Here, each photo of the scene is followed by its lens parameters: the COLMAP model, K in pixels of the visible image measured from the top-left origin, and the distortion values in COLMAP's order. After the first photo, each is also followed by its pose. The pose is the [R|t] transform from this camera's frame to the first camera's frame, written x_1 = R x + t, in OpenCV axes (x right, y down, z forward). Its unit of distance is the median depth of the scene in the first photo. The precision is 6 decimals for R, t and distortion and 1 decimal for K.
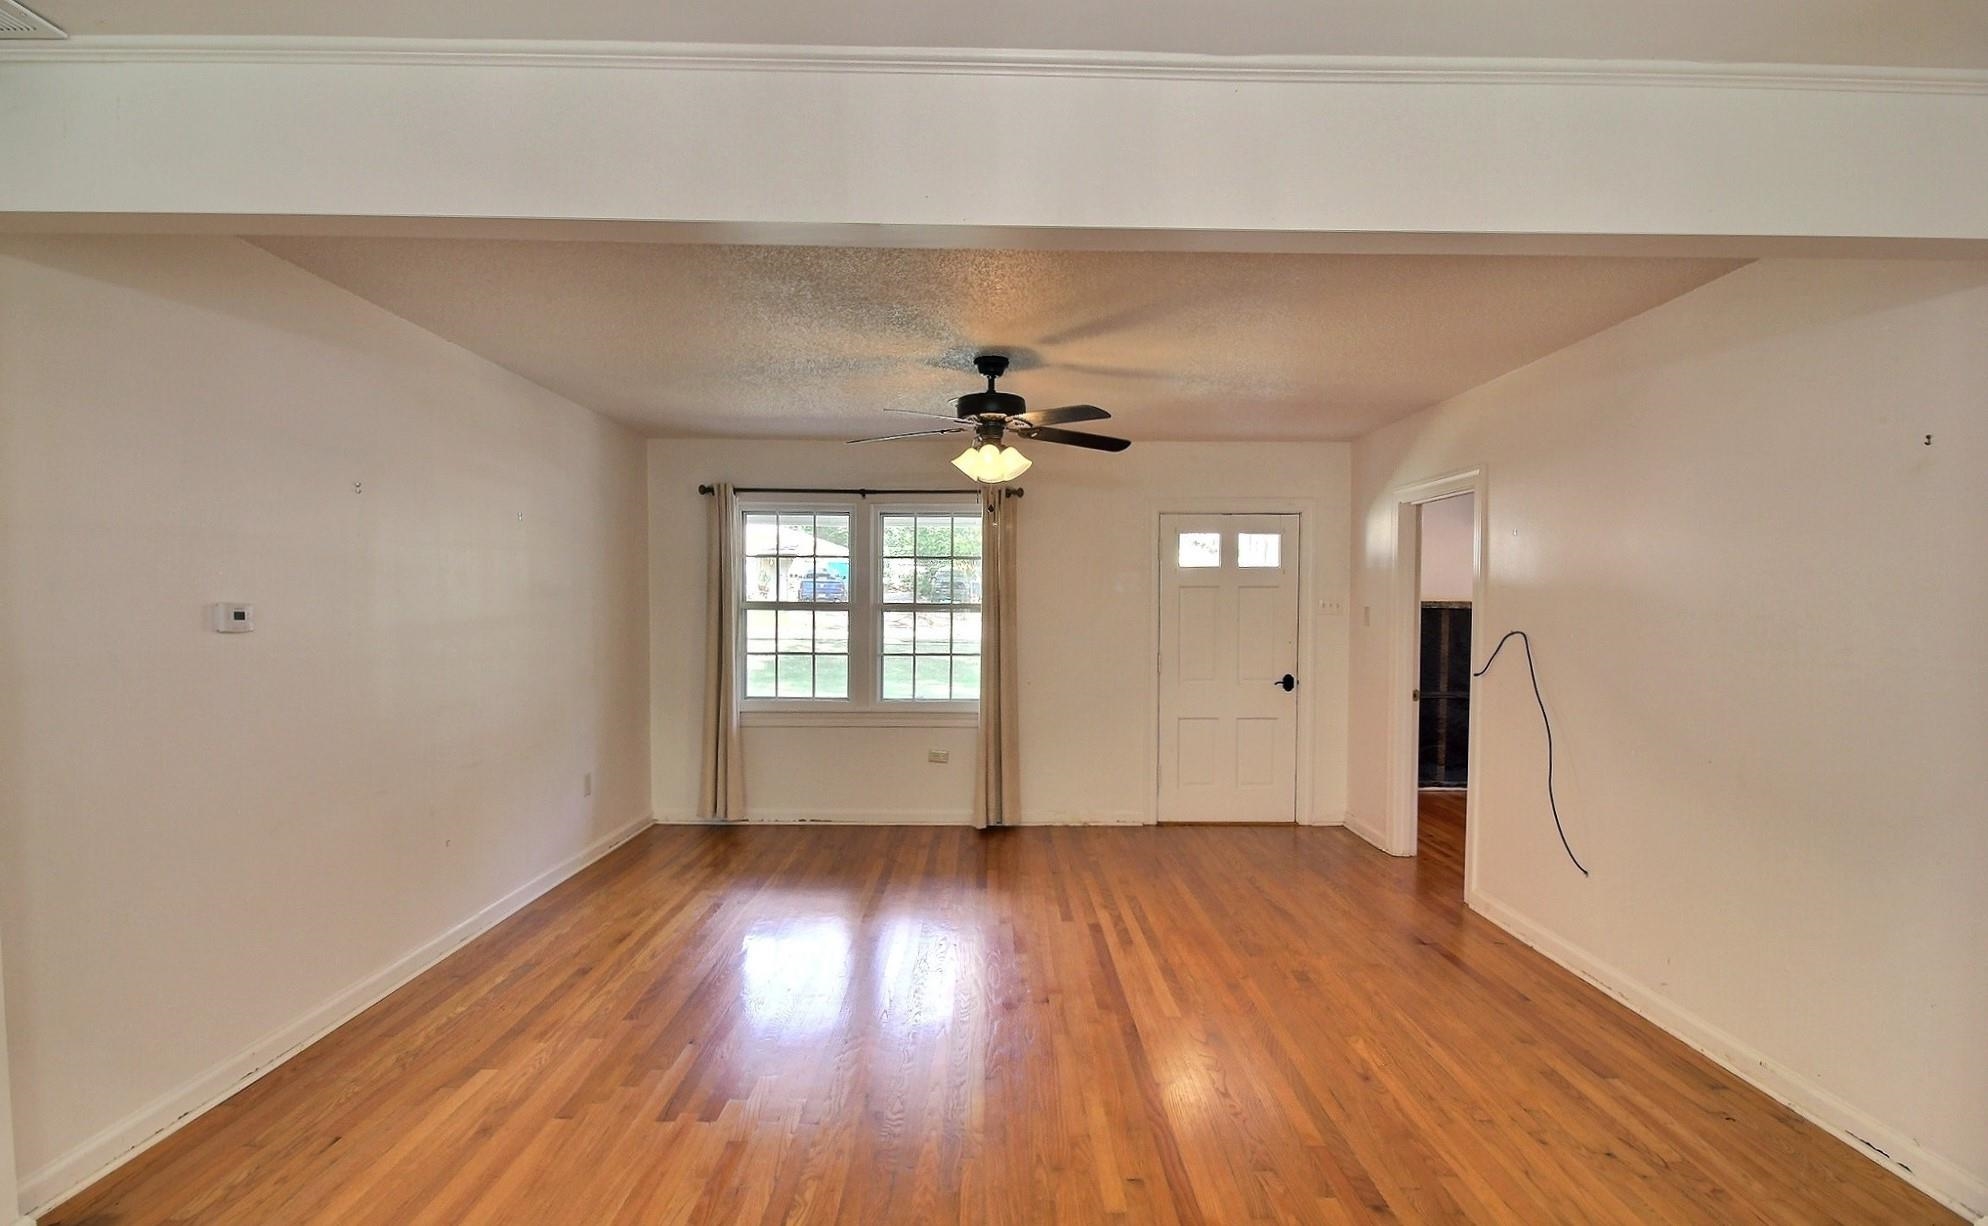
lens RADIAL K [[954.9, 0, 1008.9], [0, 954.9, 626.1], [0, 0, 1]] dist [-0.000895, -0.015225]
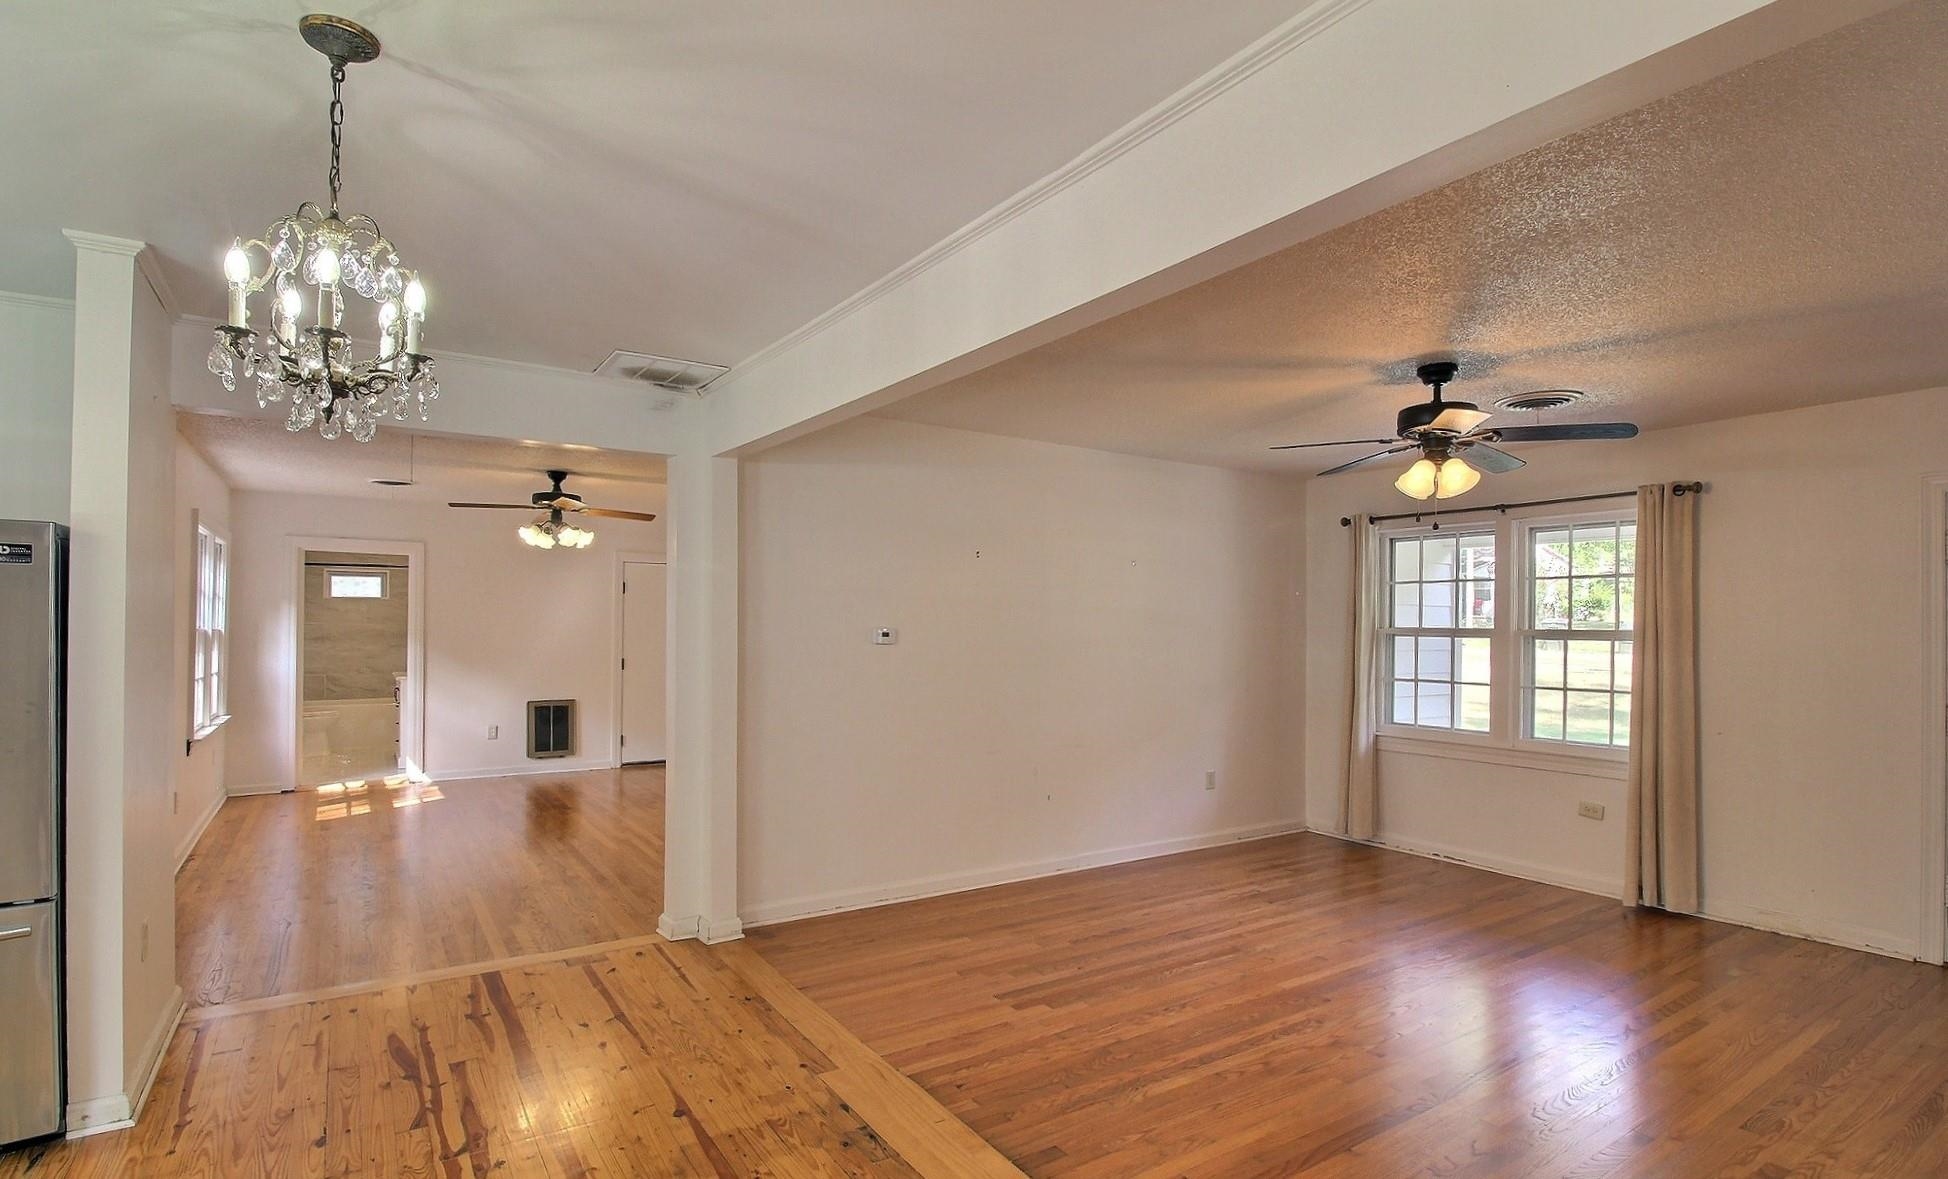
lens RADIAL K [[943.7, 0, 981.2], [0, 943.7, 625.5], [0, 0, 1]] dist [0.002307, -0.016984]
pose [[0.542357, -0.002735, -0.840143, 0.365529], [-0.022765, 0.999580, -0.017951, -0.000511], [0.839839, 0.028862, 0.542067, 0.099274]]
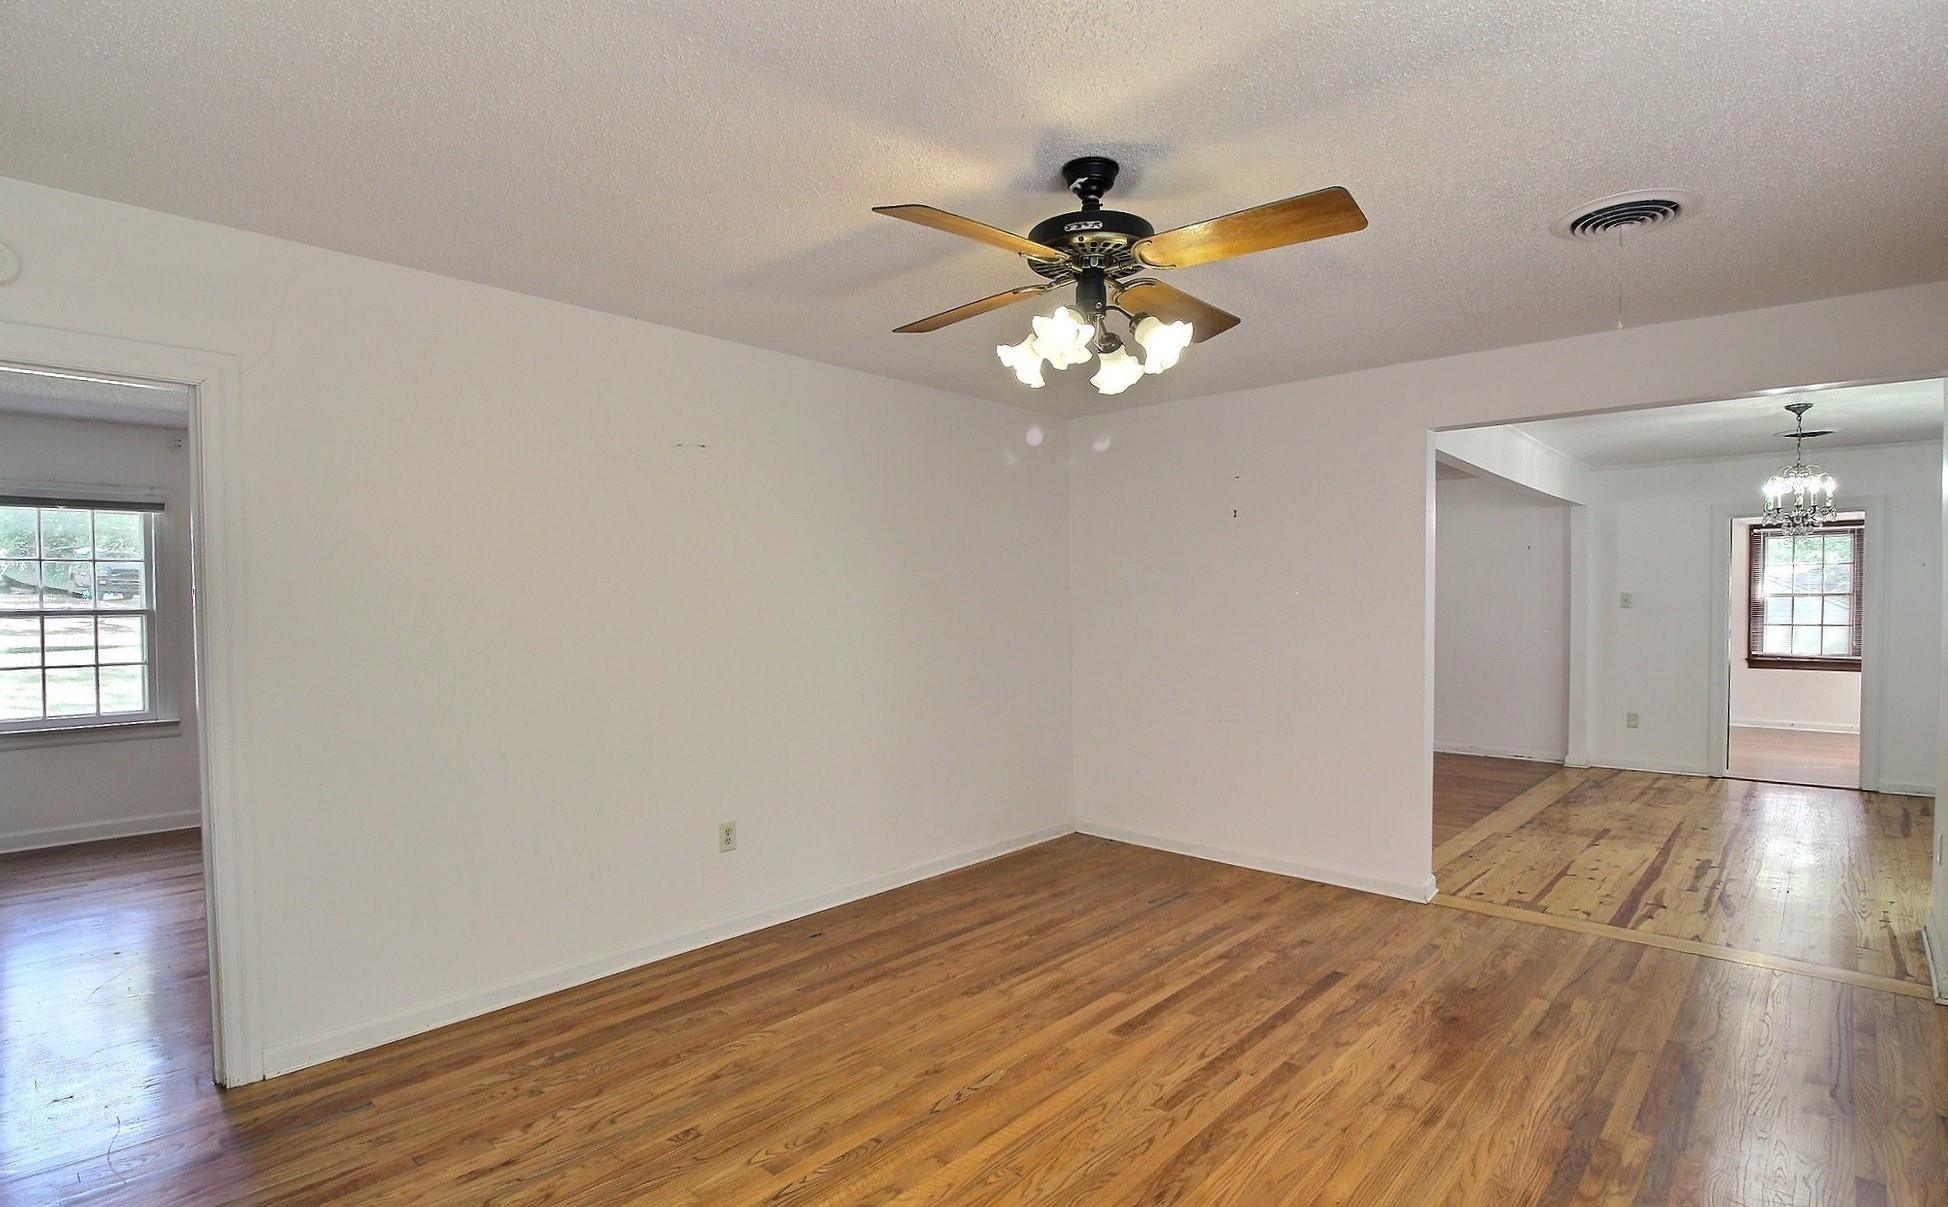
lens RADIAL K [[935.7, 0, 988.6], [0, 935.7, 616.3], [0, 0, 1]] dist [-0.000895, -0.015225]
pose [[0.686182, -0.020334, 0.727145, -1.223308], [0.009467, 0.999774, 0.019025, -0.010388], [-0.727368, -0.006171, 0.686220, 0.039871]]
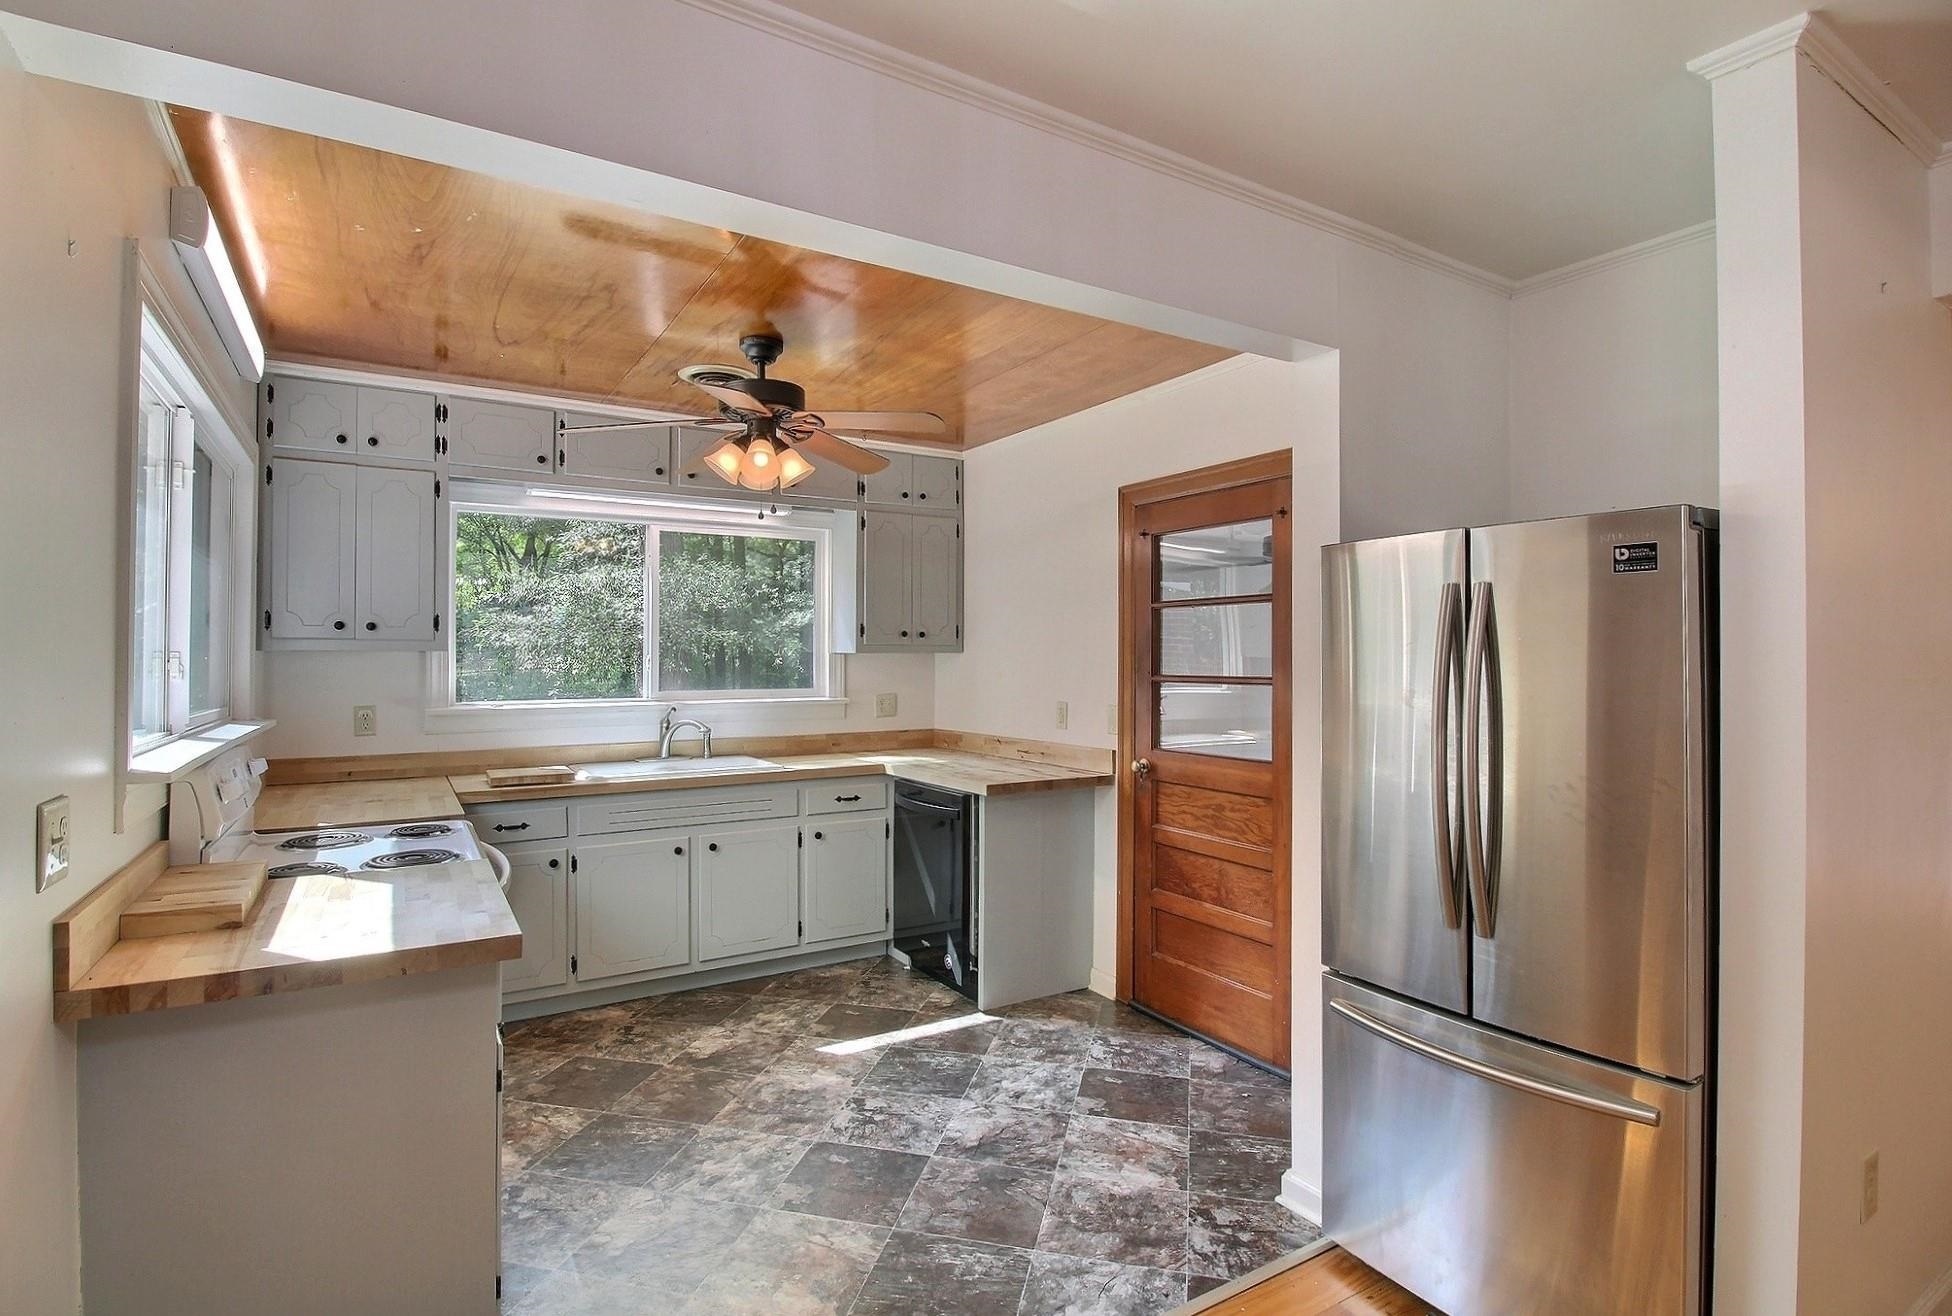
lens RADIAL K [[946.2, 0, 956.0], [0, 946.2, 647.1], [0, 0, 1]] dist [0.000943, -0.014317]
pose [[-0.864658, -0.010984, -0.502240, 0.101310], [-0.015309, 0.999873, 0.004489, -0.001093], [0.502127, 0.011570, -0.864717, 0.105972]]
